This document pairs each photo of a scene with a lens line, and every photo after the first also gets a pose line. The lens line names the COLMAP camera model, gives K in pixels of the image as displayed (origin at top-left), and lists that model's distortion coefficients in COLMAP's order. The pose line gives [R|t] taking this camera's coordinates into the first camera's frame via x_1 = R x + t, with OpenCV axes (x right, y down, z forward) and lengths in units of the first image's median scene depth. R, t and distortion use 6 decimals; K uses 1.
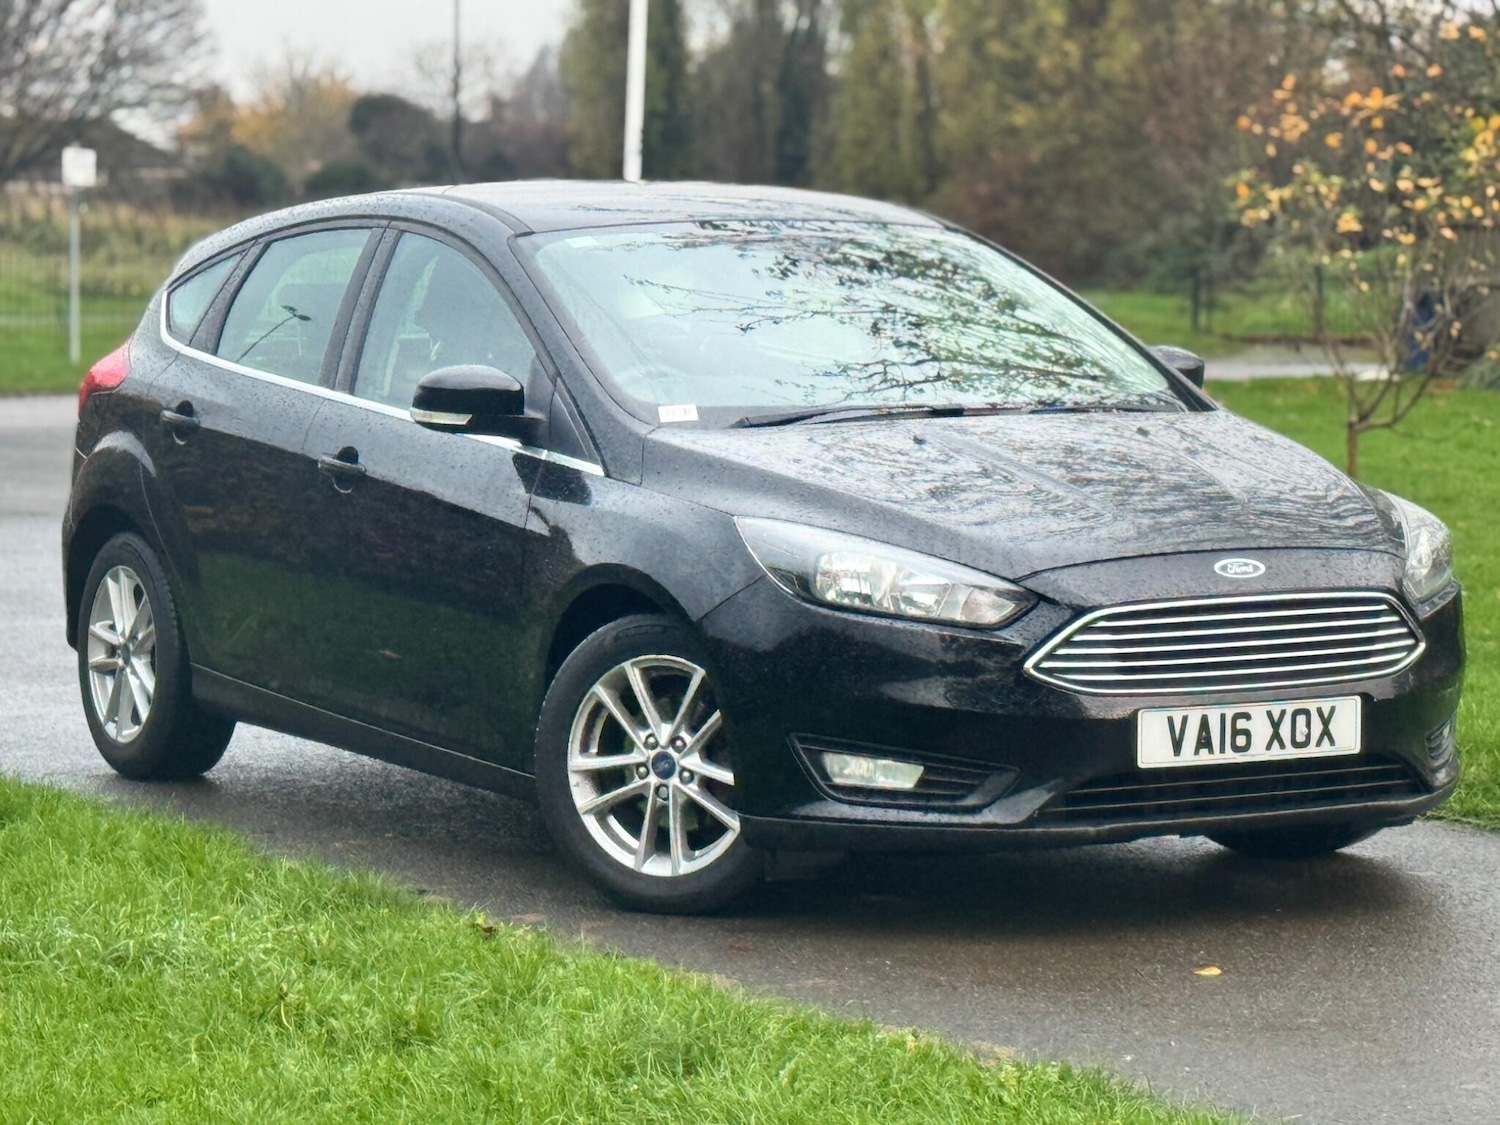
lens RADIAL K [[4637.9, 0, 688.0], [0, 4637.9, 475.5], [0, 0, 1]] dist [0.135362, 0.000000]
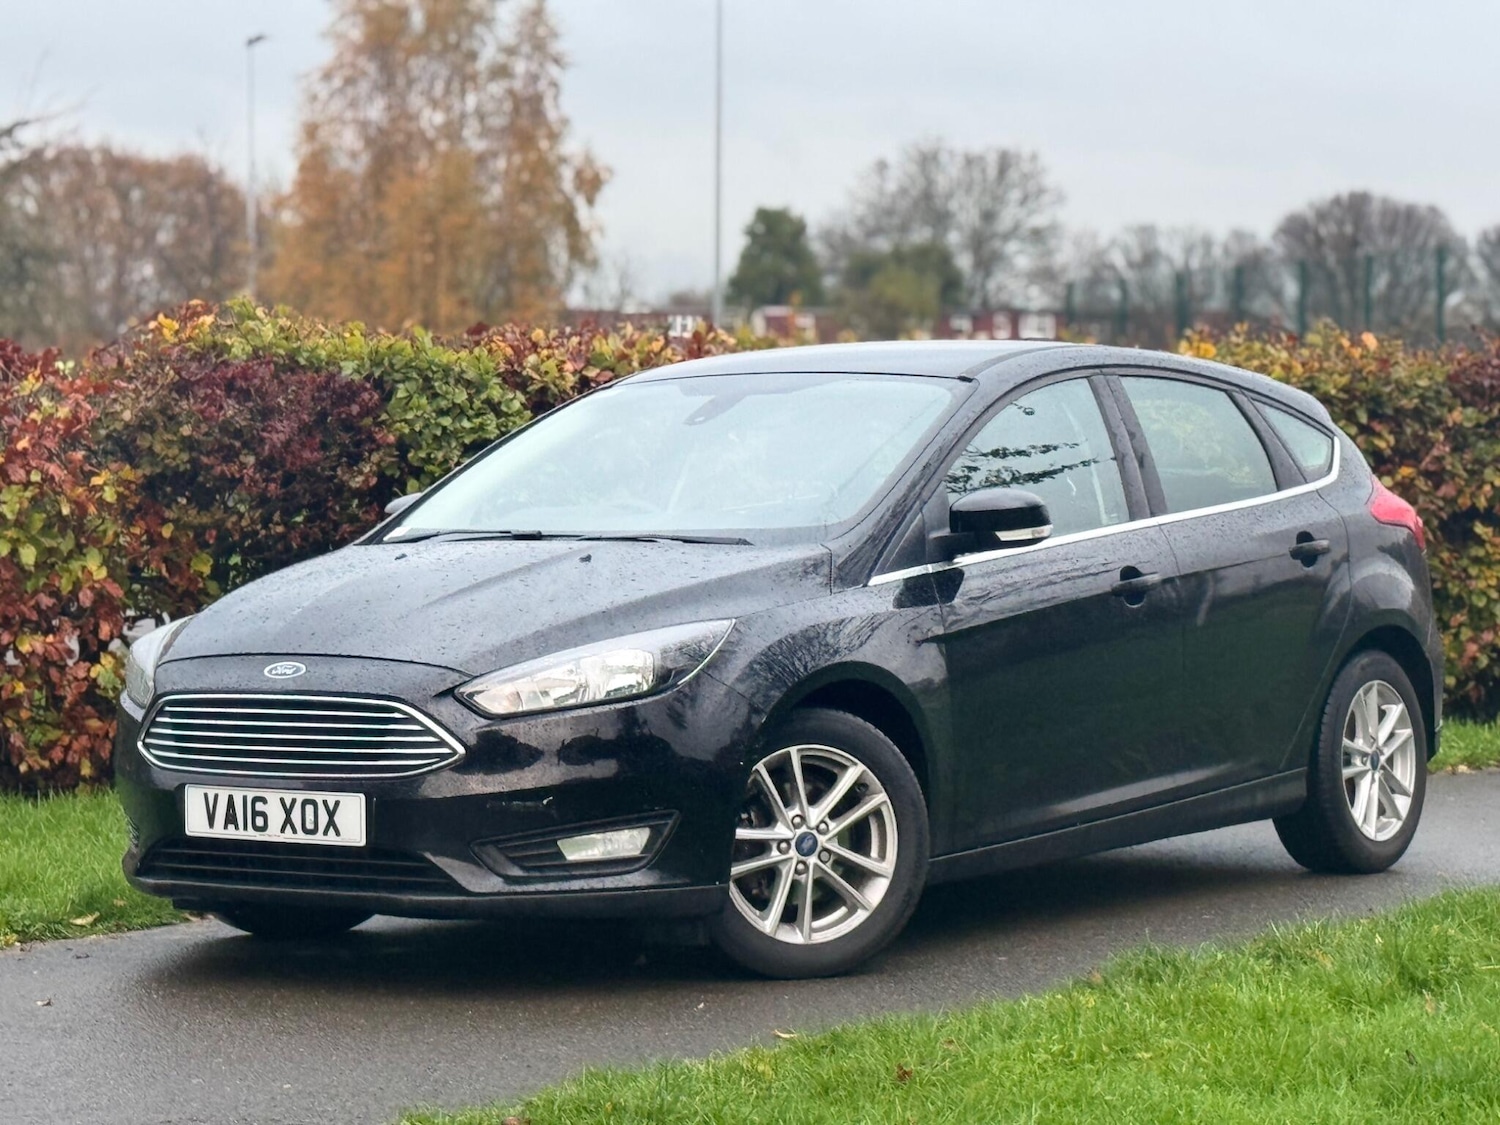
lens RADIAL K [[4333.6, 0, 732.6], [0, 4333.6, 560.4], [0, 0, 1]] dist [0.100131, 0.000000]
pose [[0.412406, 0.019431, -0.910793, 1.080863], [-0.042651, 0.999088, 0.002003, -0.012931], [0.910001, 0.038021, 0.412858, 0.638484]]
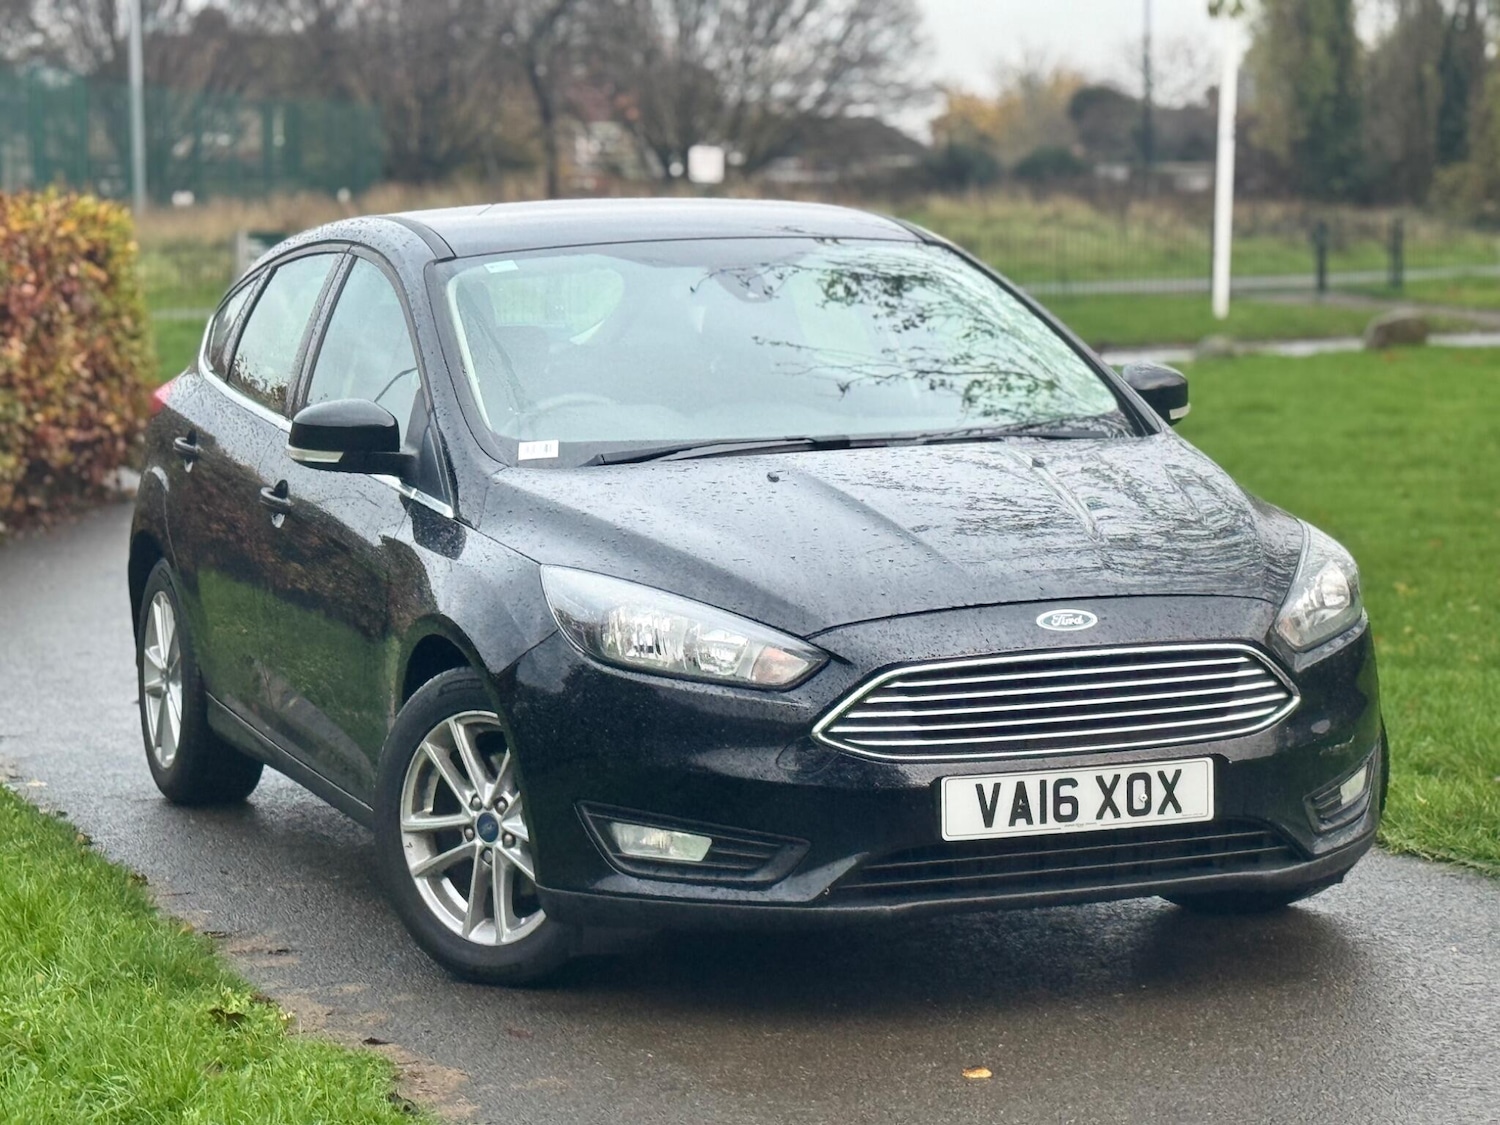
lens RADIAL K [[4075.2, 0, 700.0], [0, 4075.2, 539.1], [0, 0, 1]] dist [0.130211, 0.000000]
pose [[0.986748, -0.008120, -0.162054, 0.171072], [0.012681, 0.999552, 0.027128, -0.017967], [0.161761, -0.028823, 0.986409, 0.190106]]
